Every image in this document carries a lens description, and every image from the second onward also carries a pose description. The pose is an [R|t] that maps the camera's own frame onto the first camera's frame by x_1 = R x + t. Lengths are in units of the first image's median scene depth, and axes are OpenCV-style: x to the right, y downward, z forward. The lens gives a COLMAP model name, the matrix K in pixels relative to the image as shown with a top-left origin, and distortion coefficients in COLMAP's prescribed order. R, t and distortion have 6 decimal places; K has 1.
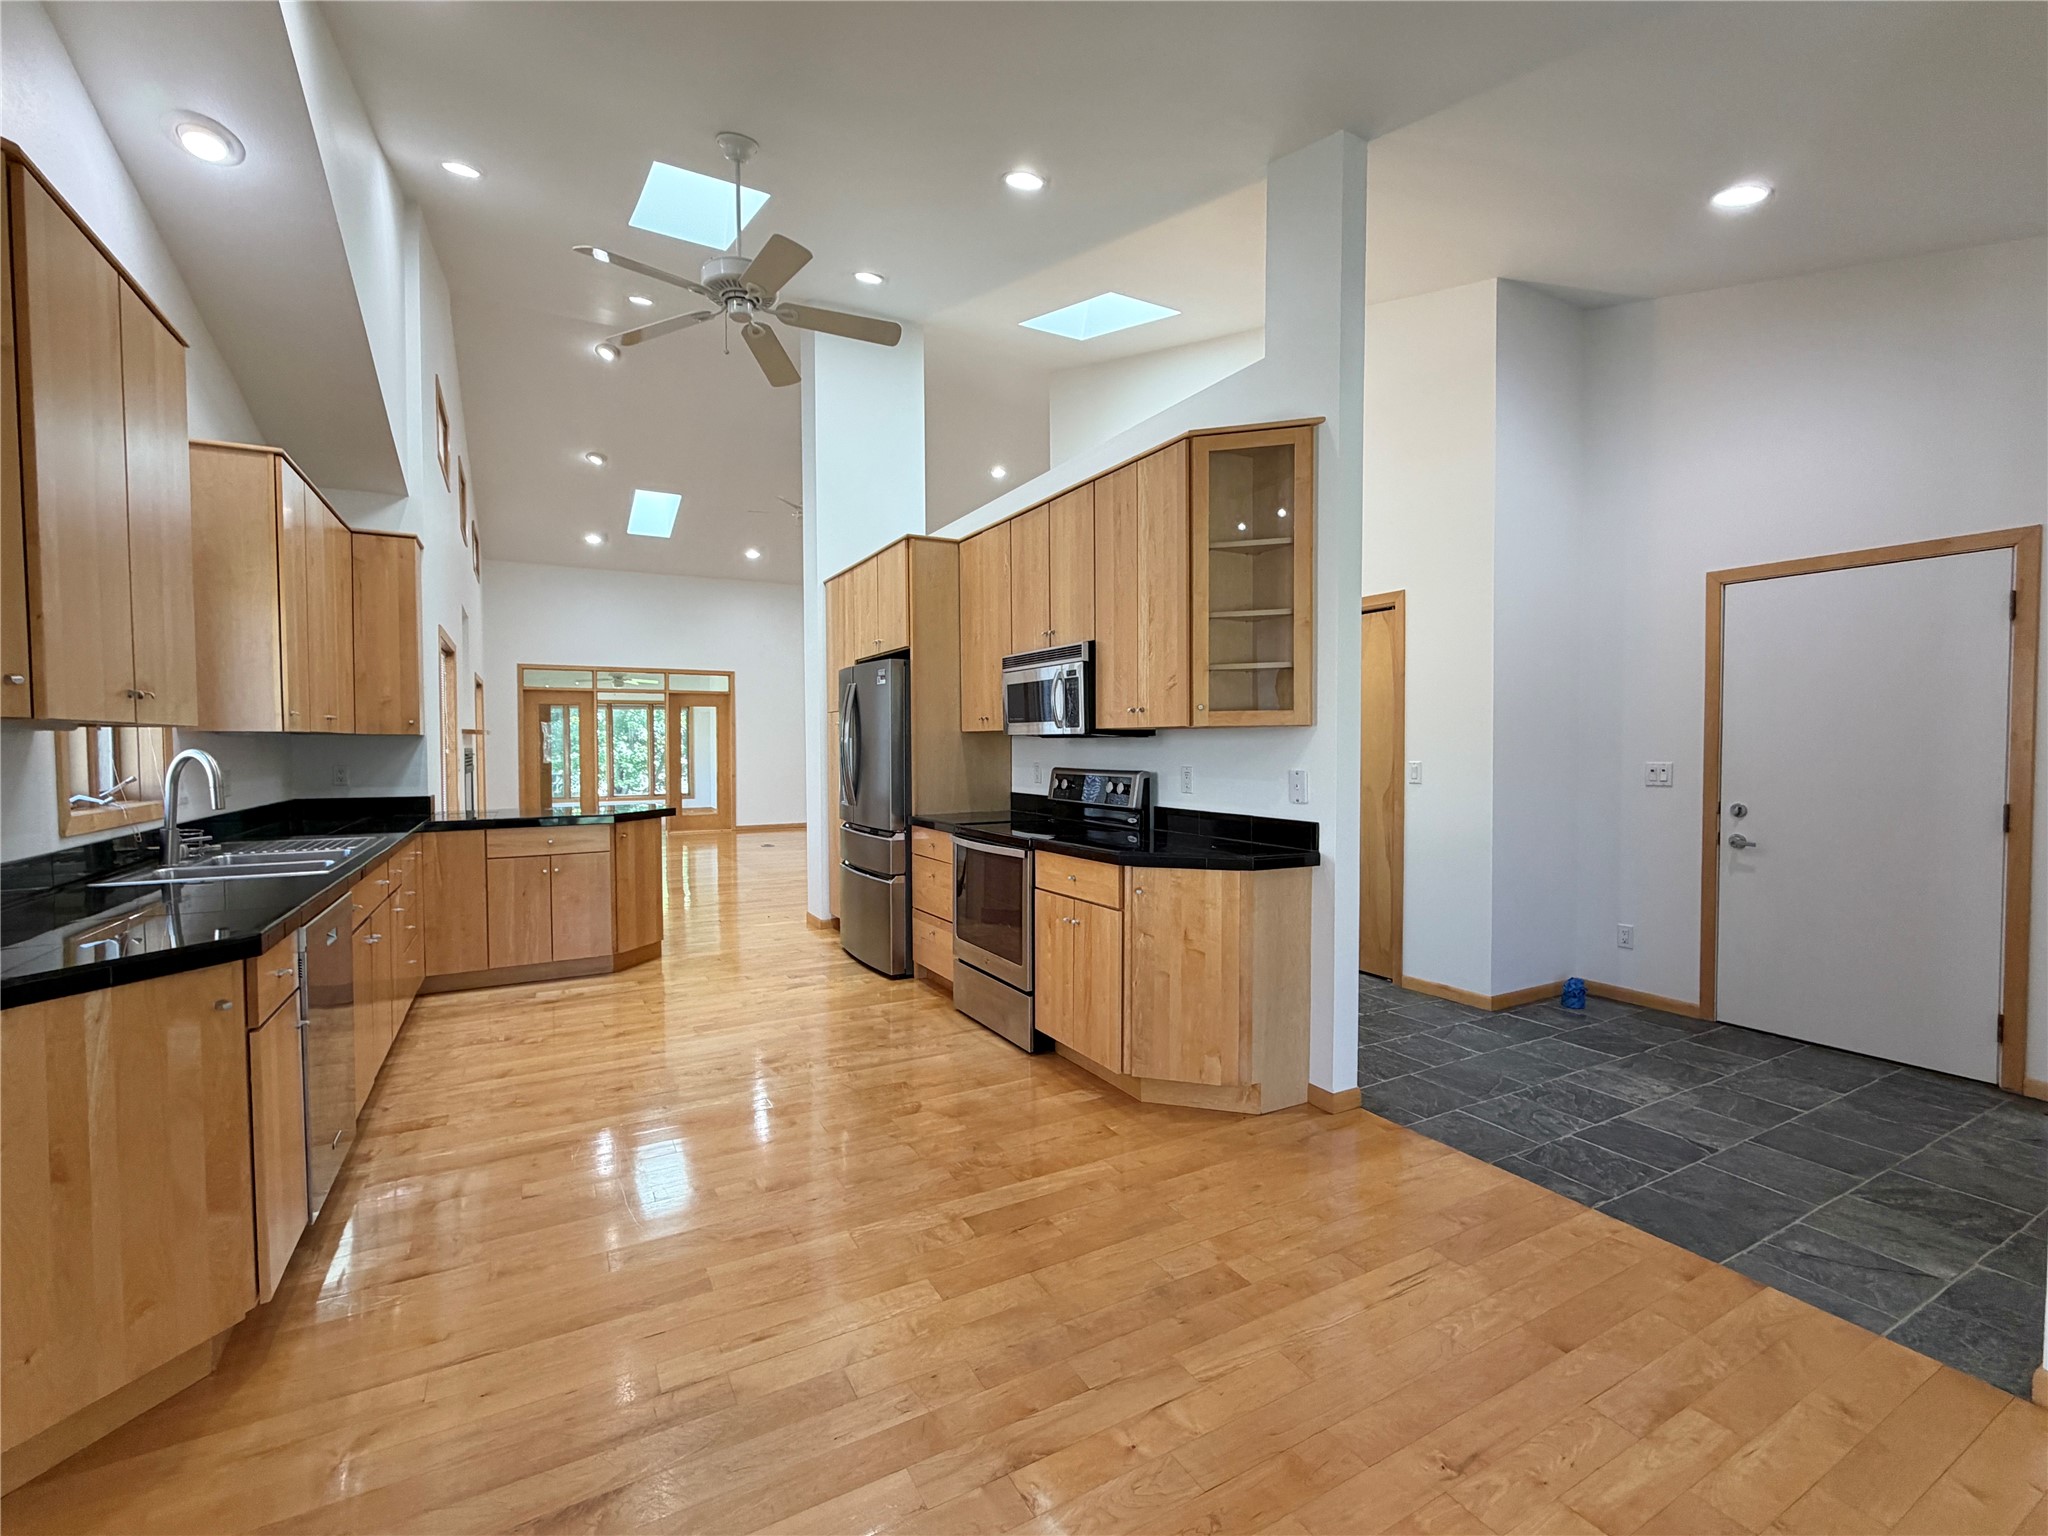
lens RADIAL K [[886.7, 0, 1025.3], [0, 886.7, 770.0], [0, 0, 1]] dist [-0.000600, -0.000031]
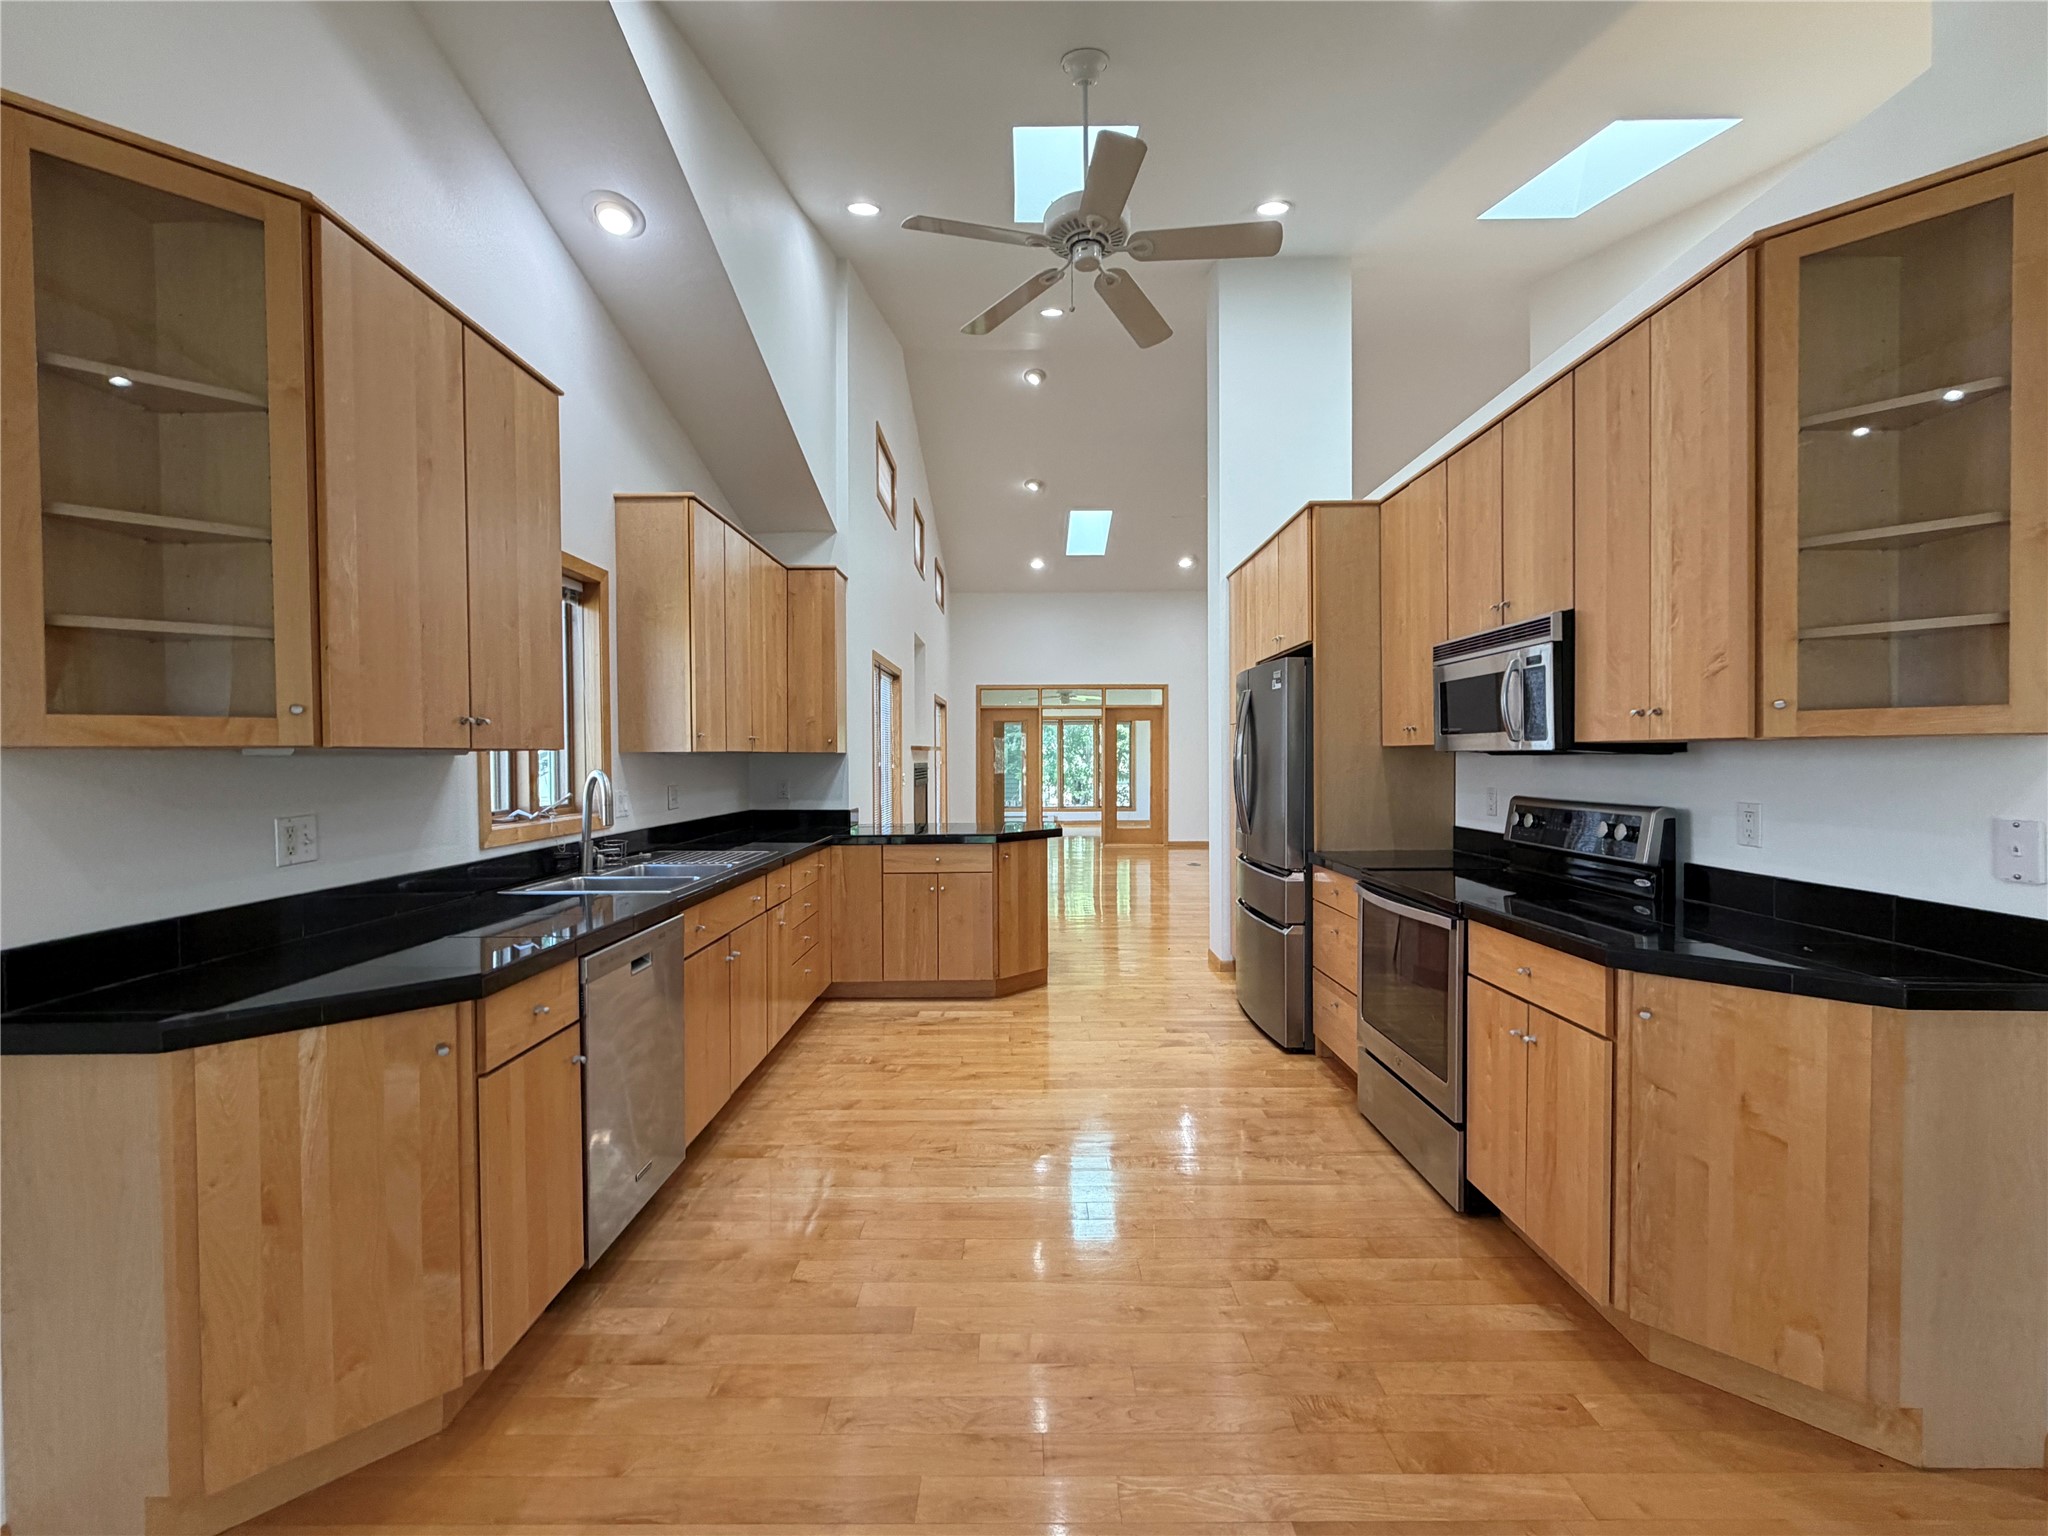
lens RADIAL K [[886.7, 0, 1025.3], [0, 886.7, 770.0], [0, 0, 1]] dist [-0.000600, -0.000031]
pose [[0.873684, 0.006017, -0.486456, 0.040537], [-0.012619, 0.999867, -0.010298, -0.012897], [0.486330, 0.015136, 0.873644, 0.208723]]
